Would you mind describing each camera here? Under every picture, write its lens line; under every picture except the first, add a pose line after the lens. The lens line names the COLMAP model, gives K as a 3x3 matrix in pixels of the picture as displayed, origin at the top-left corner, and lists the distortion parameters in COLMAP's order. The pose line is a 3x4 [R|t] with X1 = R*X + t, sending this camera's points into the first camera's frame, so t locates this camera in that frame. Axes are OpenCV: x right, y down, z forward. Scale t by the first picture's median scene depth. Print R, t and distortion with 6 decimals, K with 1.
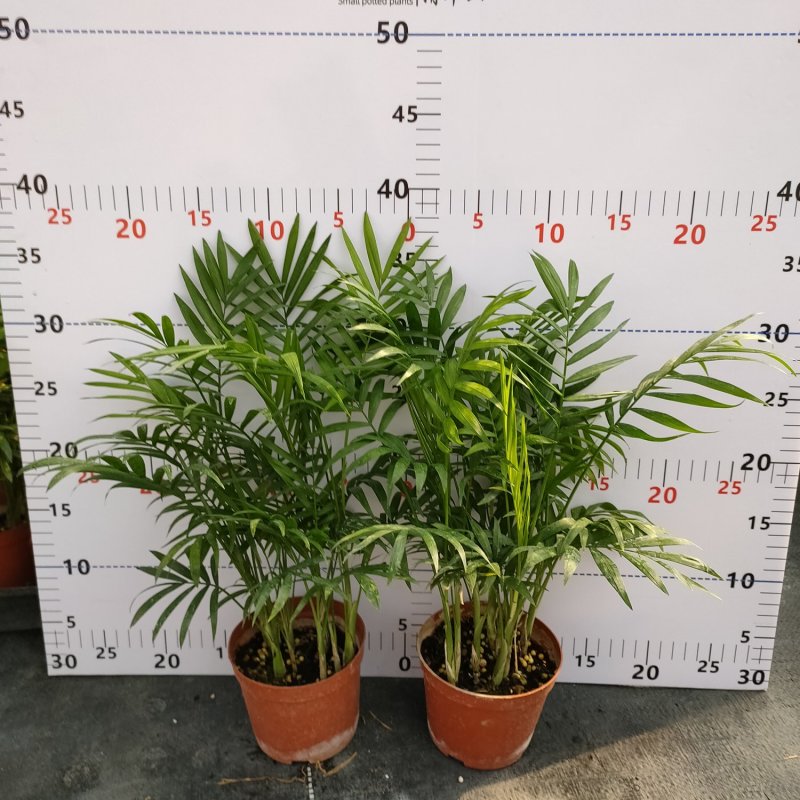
lens RADIAL K [[803.6, 0, 400.0], [0, 803.6, 400.0], [0, 0, 1]] dist [0.028117, -0.024710]
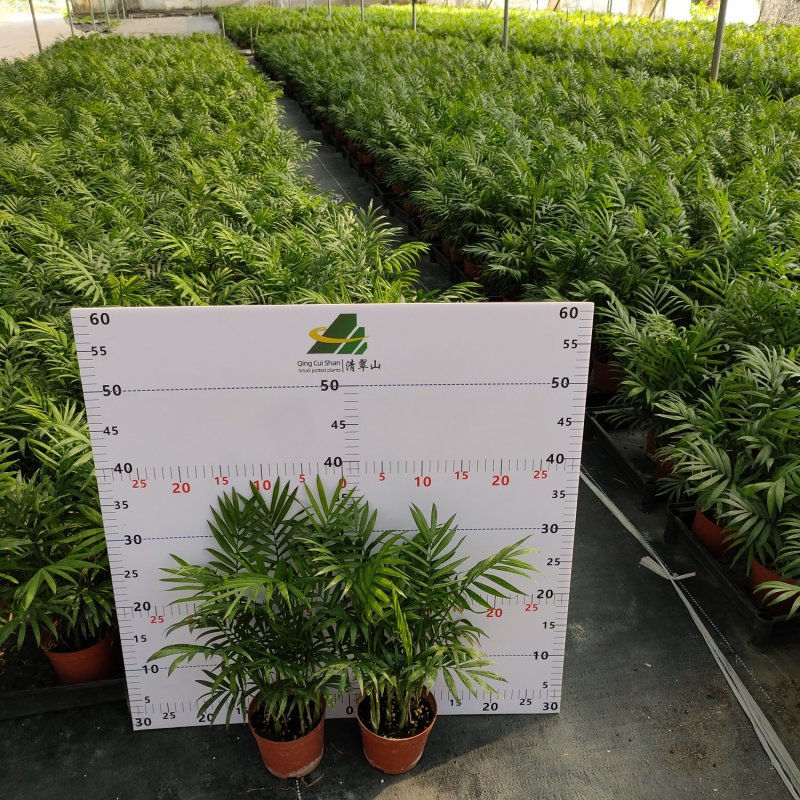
lens RADIAL K [[792.4, 0, 400.0], [0, 792.4, 400.0], [0, 0, 1]] dist [0.014856, 0.023886]
pose [[0.997037, -0.034404, 0.068796, 0.021997], [0.028573, 0.996055, 0.084011, -0.523222], [-0.071415, -0.081796, 0.994087, -0.696334]]
